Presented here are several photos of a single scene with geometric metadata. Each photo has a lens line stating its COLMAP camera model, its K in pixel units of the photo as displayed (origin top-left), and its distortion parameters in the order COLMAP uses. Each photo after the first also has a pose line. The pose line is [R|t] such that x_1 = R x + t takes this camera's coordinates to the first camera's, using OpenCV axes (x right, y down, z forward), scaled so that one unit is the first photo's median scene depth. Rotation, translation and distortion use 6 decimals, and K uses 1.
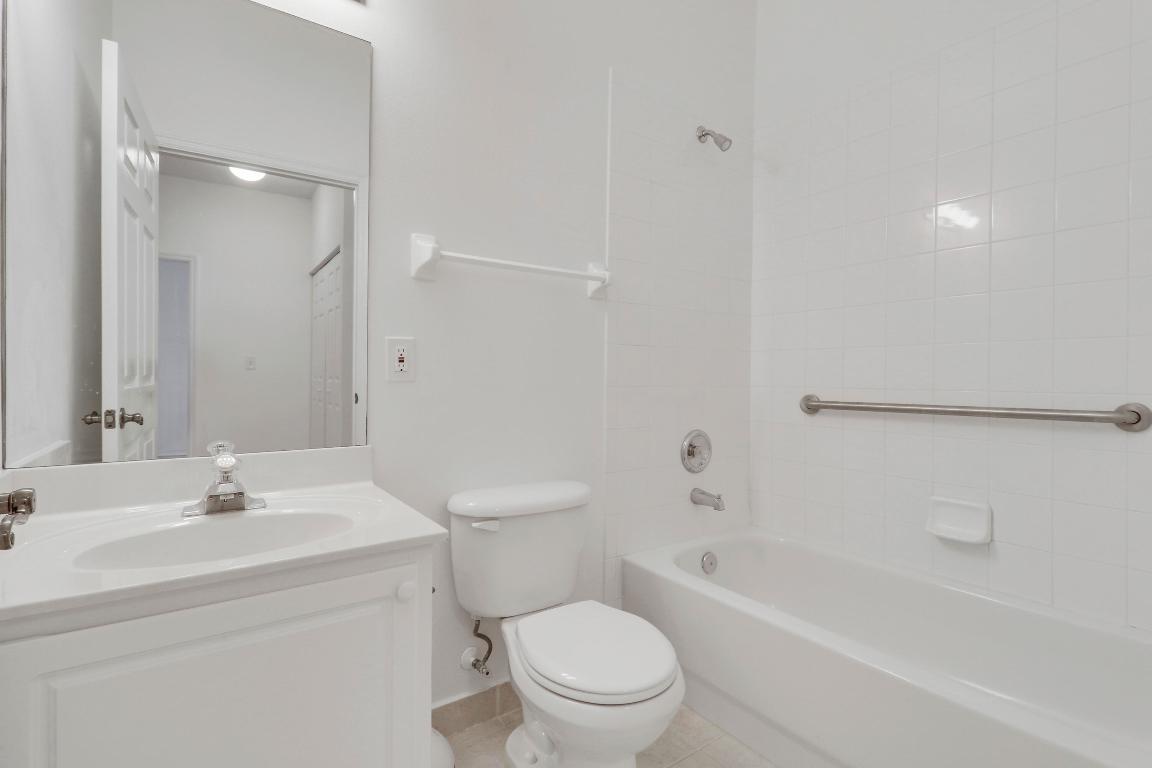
lens RADIAL K [[538.8, 0, 585.2], [0, 538.8, 383.3], [0, 0, 1]] dist [0.003072, -0.000834]
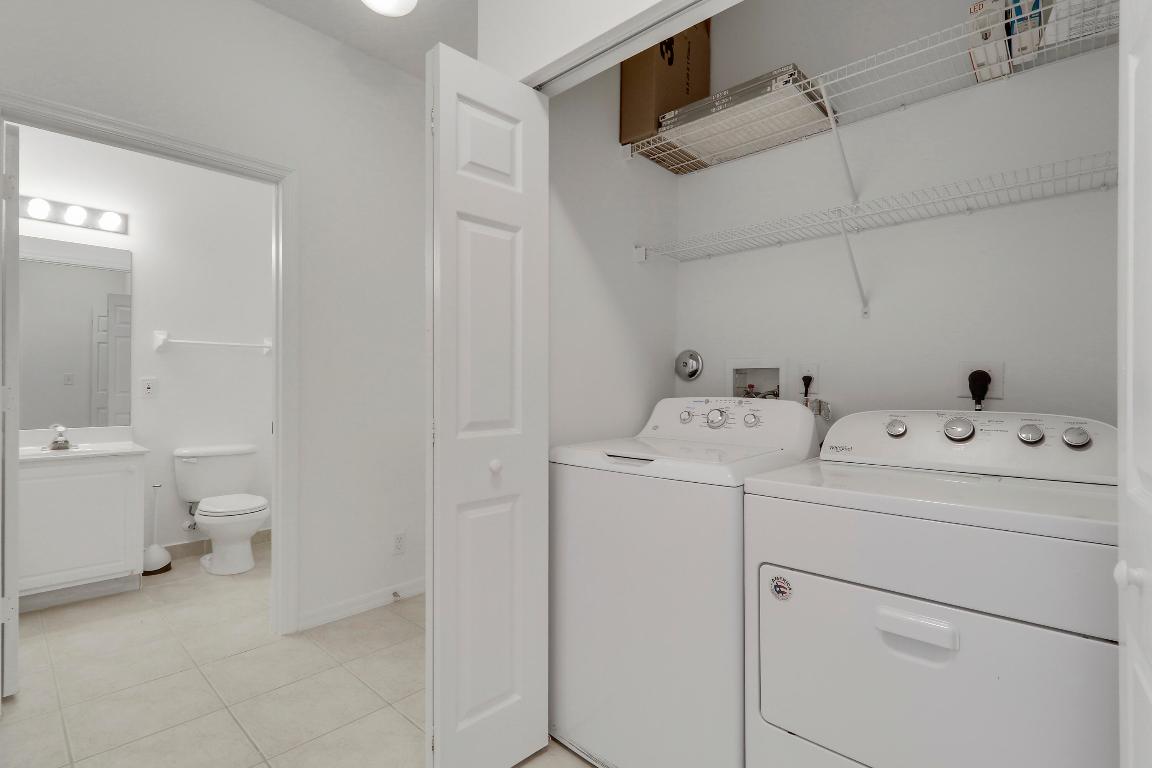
lens RADIAL K [[544.0, 0, 575.9], [0, 544.0, 380.4], [0, 0, 1]] dist [0.001957, -0.000689]
pose [[0.980451, -0.004425, 0.196715, 0.980474], [0.006985, 0.999900, -0.012323, -0.034539], [-0.196640, 0.013456, 0.980383, -1.613016]]
